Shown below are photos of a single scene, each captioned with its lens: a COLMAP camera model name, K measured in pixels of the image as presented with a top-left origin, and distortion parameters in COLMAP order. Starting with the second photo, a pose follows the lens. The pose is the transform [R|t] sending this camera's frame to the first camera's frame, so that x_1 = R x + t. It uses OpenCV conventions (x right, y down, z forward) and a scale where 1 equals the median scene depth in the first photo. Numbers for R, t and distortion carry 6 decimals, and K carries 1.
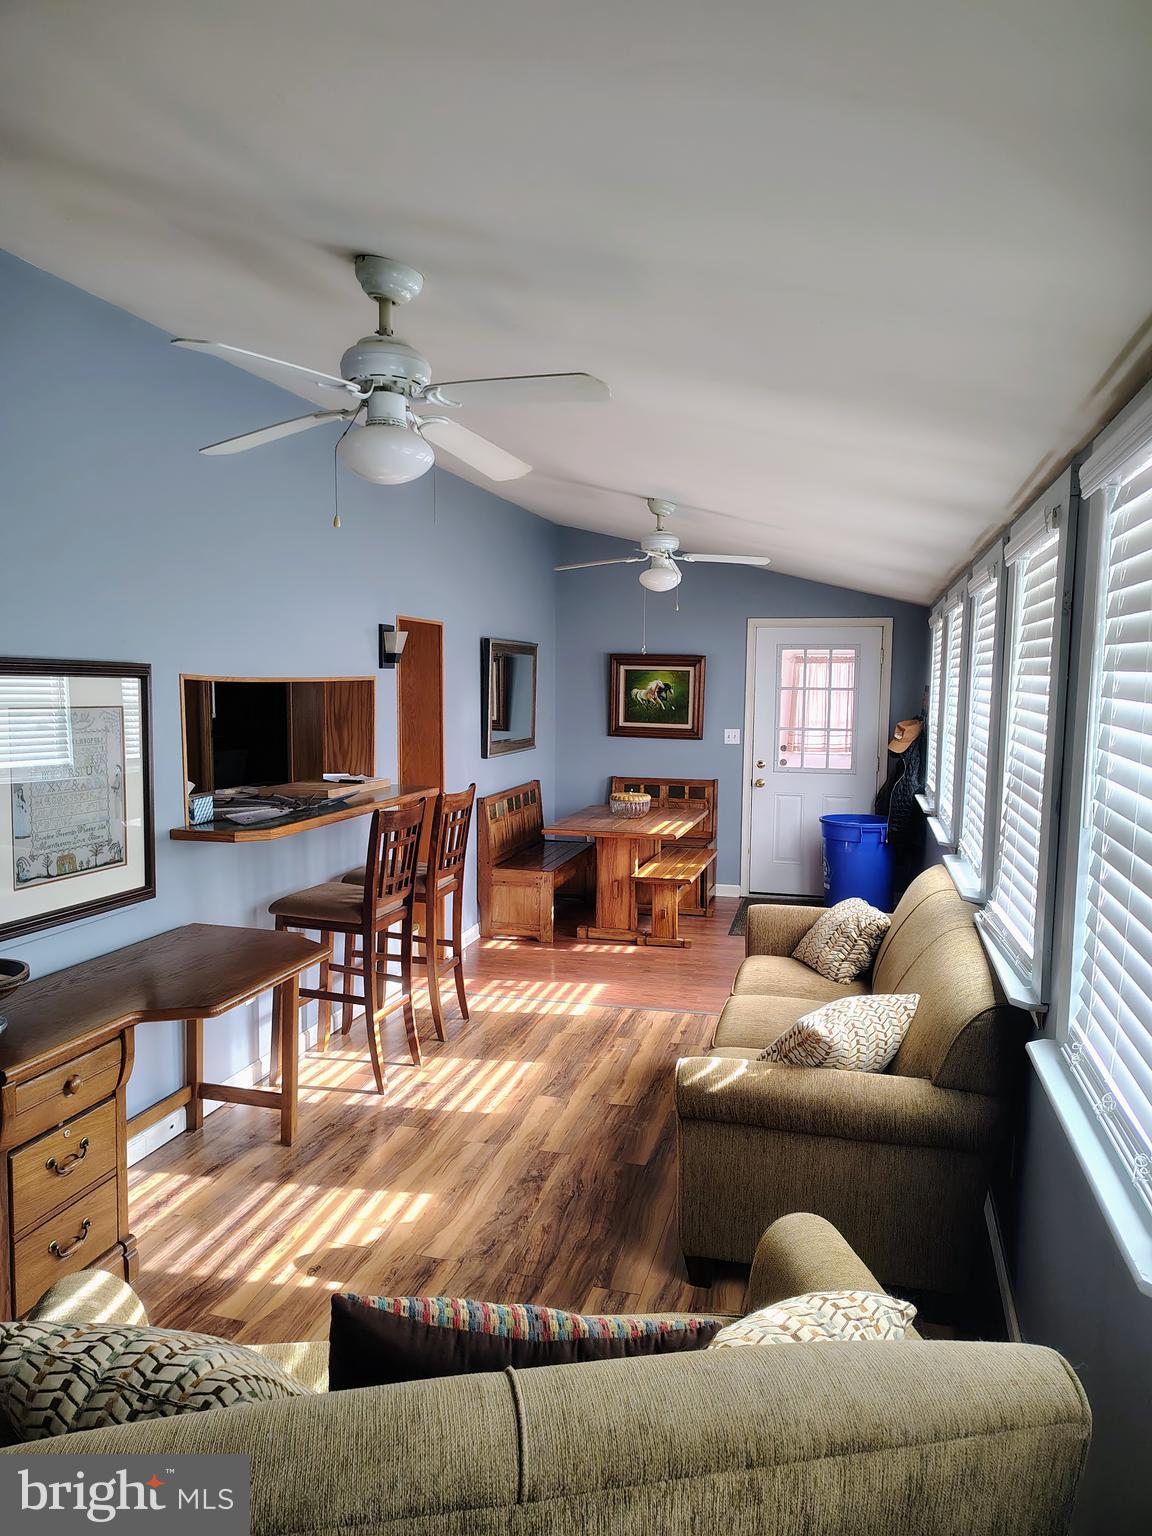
lens RADIAL K [[1049.1, 0, 576.9], [0, 1049.1, 771.8], [0, 0, 1]] dist [0.032468, -0.038566]
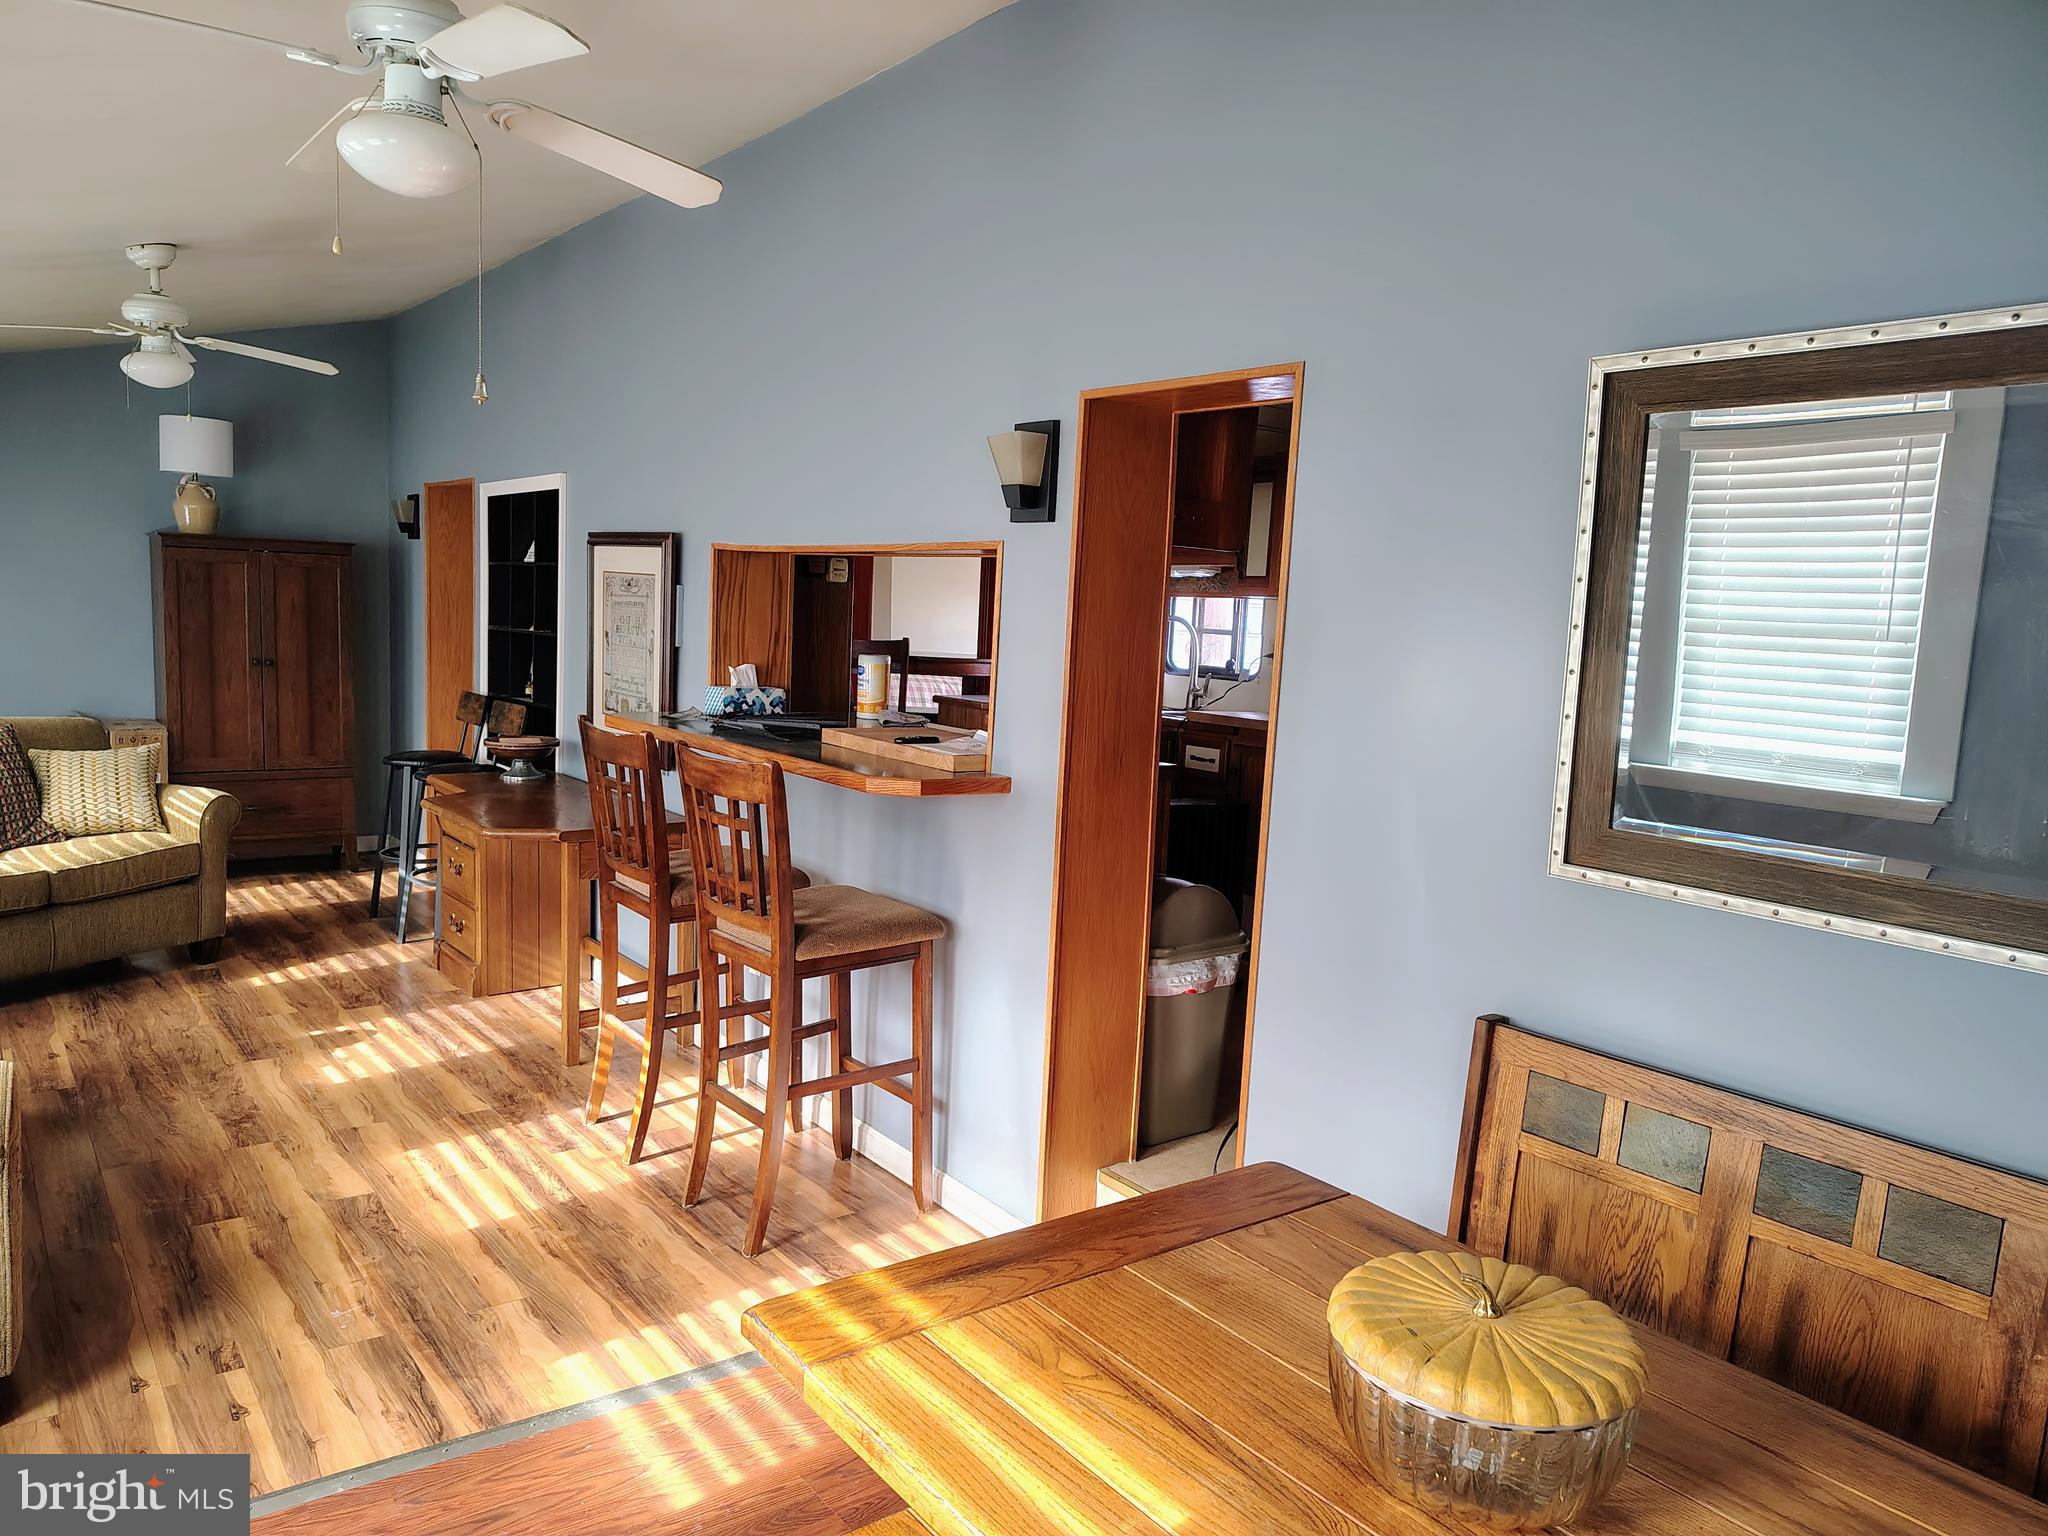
lens RADIAL K [[1398.9, 0, 1024.3], [0, 1398.9, 777.7], [0, 0, 1]] dist [0.032468, -0.038566]
pose [[-0.600931, 0.068463, -0.796363, 0.399057], [-0.117636, 0.977900, 0.172837, -0.127527], [0.790597, 0.197545, -0.579597, 1.829613]]
